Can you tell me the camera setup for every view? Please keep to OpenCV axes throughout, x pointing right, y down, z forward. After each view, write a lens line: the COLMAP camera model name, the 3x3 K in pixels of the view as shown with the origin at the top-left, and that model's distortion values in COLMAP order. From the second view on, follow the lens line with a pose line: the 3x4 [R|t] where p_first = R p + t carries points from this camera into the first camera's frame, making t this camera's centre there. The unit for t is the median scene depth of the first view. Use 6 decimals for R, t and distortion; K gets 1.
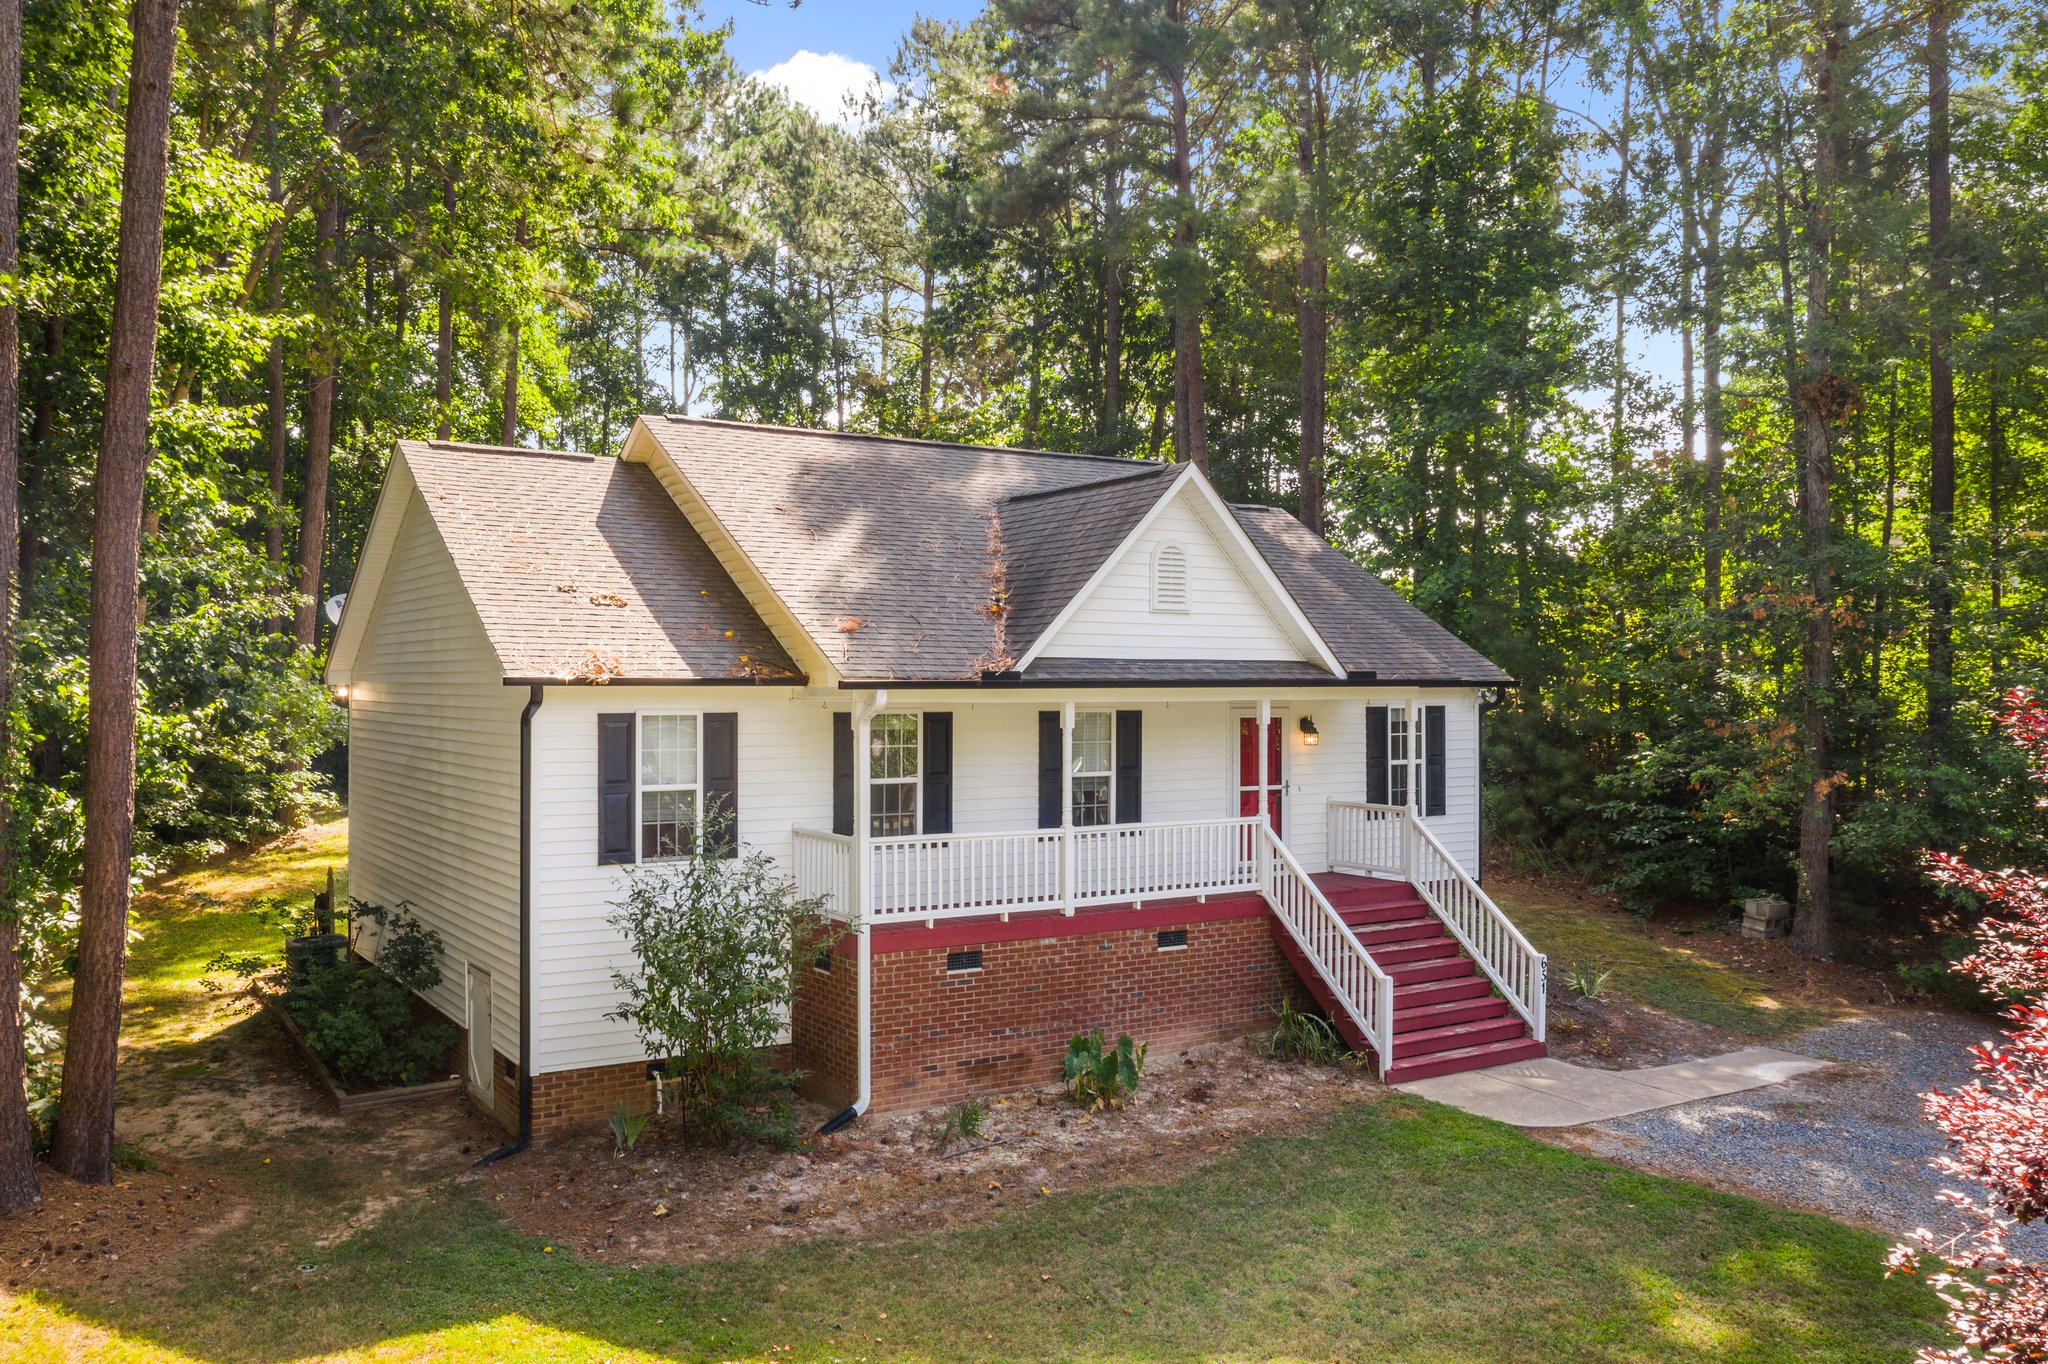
lens RADIAL K [[1637.2, 0, 1024.0], [0, 1637.2, 682.0], [0, 0, 1]] dist [-0.012670, -0.005665]
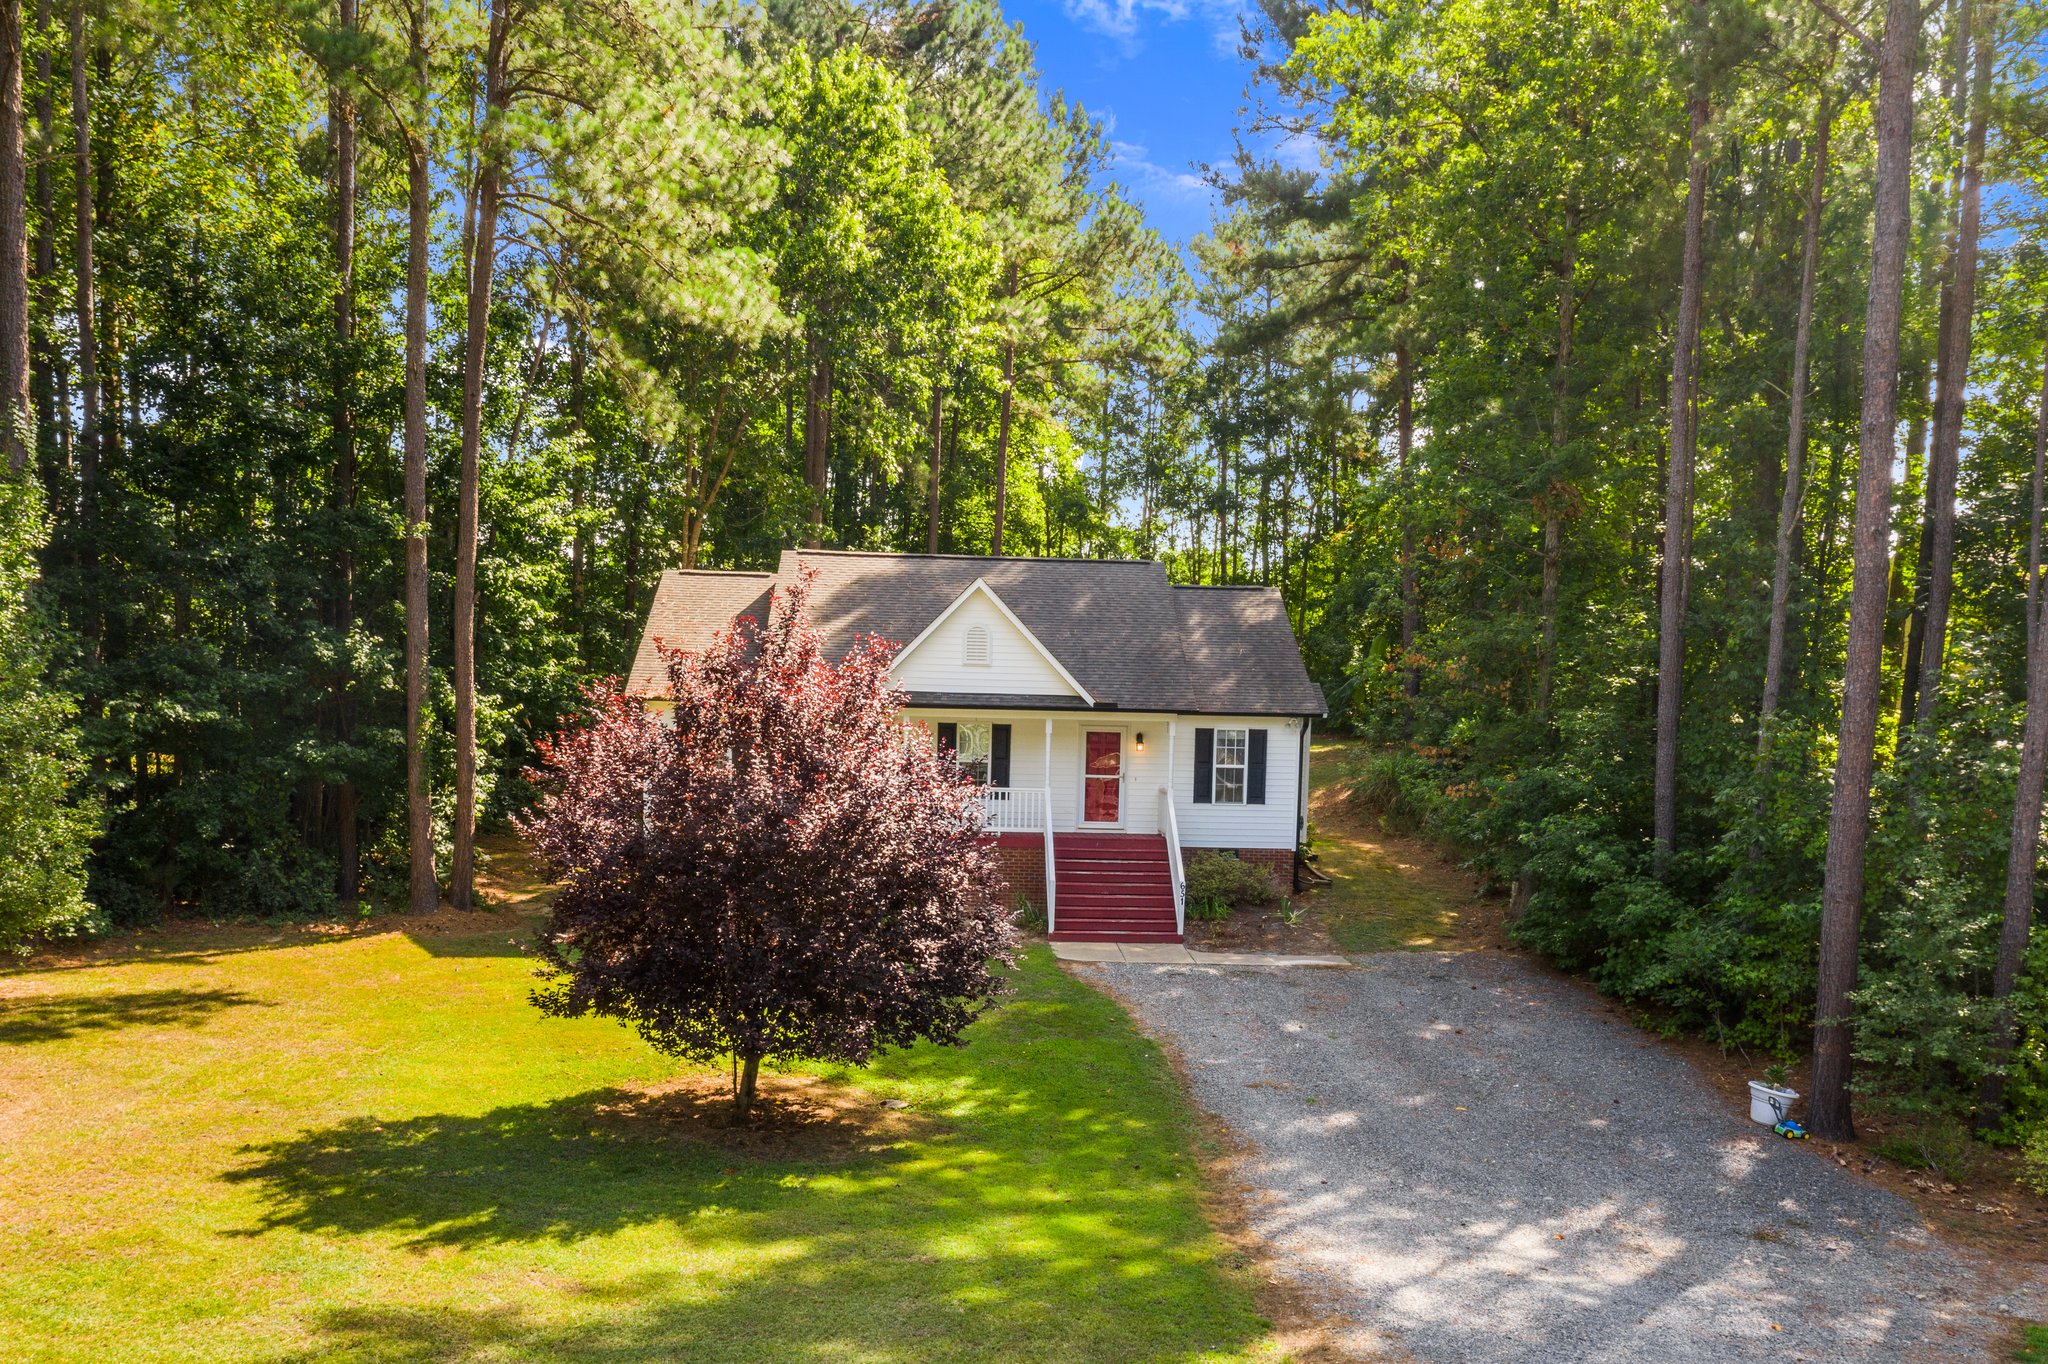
lens RADIAL K [[1668.6, 0, 1028.7], [0, 1668.6, 925.8], [0, 0, 1]] dist [-0.039887, -0.001051]
pose [[0.868900, 0.085699, -0.487513, 1.108711], [-0.024622, 0.991162, 0.130350, -0.001322], [0.494375, -0.101258, 0.863331, -0.567121]]
